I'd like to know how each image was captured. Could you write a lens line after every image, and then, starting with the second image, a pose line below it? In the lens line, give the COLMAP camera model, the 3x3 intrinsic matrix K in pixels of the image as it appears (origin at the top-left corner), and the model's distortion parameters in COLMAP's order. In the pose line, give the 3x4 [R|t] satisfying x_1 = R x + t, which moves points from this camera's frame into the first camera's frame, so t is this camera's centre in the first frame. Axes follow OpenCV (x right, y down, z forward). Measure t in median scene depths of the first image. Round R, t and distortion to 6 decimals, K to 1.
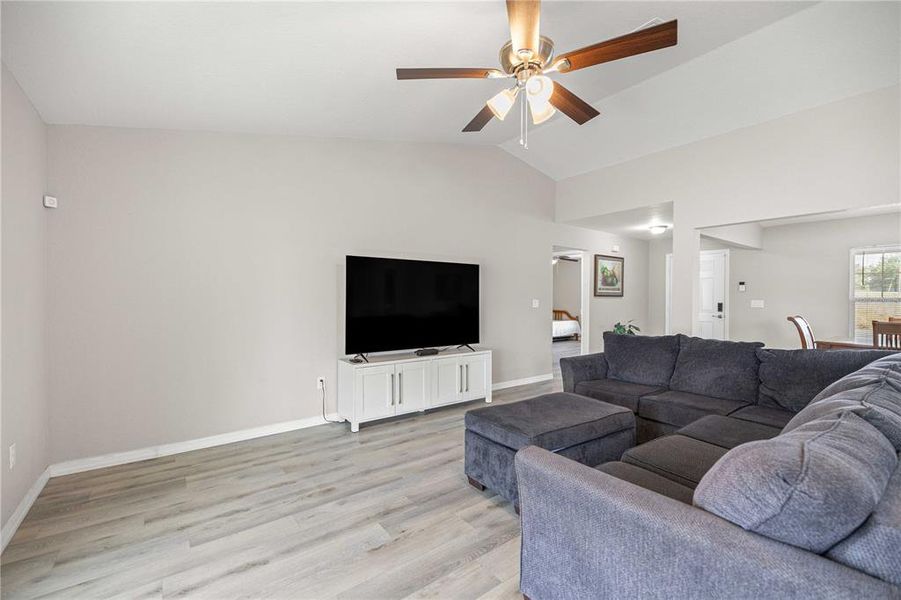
lens RADIAL K [[381.1, 0, 449.7], [0, 381.1, 300.5], [0, 0, 1]] dist [0.000137, -0.000296]
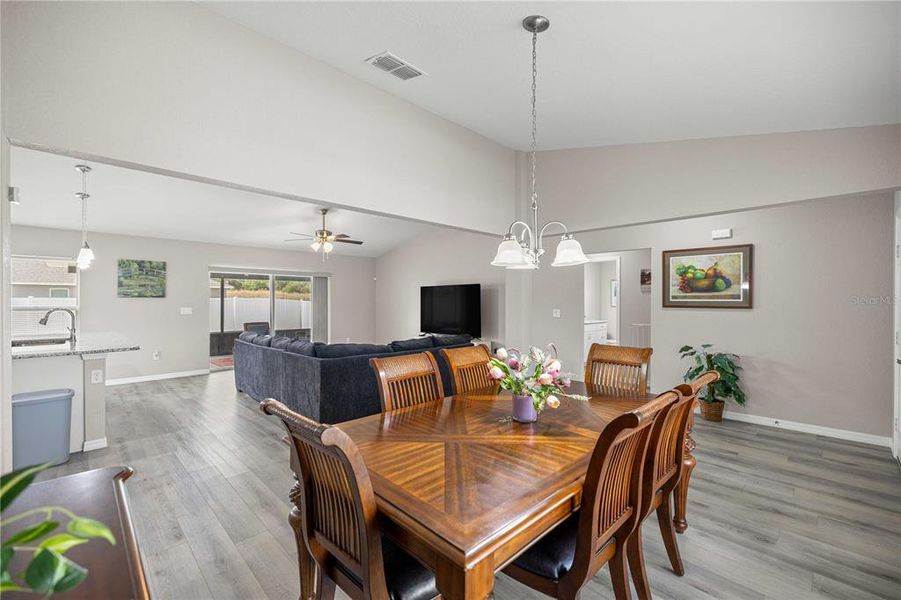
lens RADIAL K [[381.1, 0, 449.4], [0, 381.1, 298.8], [0, 0, 1]] dist [0.000137, -0.000296]
pose [[0.137261, -0.006096, -0.990516, 1.243866], [-0.007330, 0.999947, -0.007169, -0.021877], [0.990508, 0.008244, 0.137209, 0.554978]]
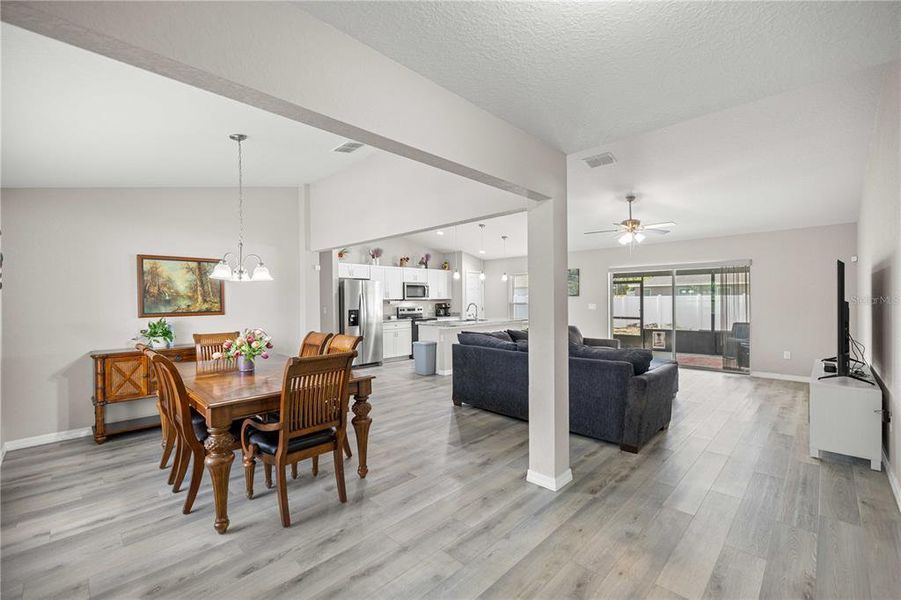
lens RADIAL K [[381.1, 0, 450.3], [0, 381.1, 301.1], [0, 0, 1]] dist [0.000137, -0.000296]
pose [[-0.988963, 0.005884, -0.148048, 0.688472], [0.004112, 0.999916, 0.012271, -0.028125], [0.148108, 0.011527, -0.988904, 1.295235]]
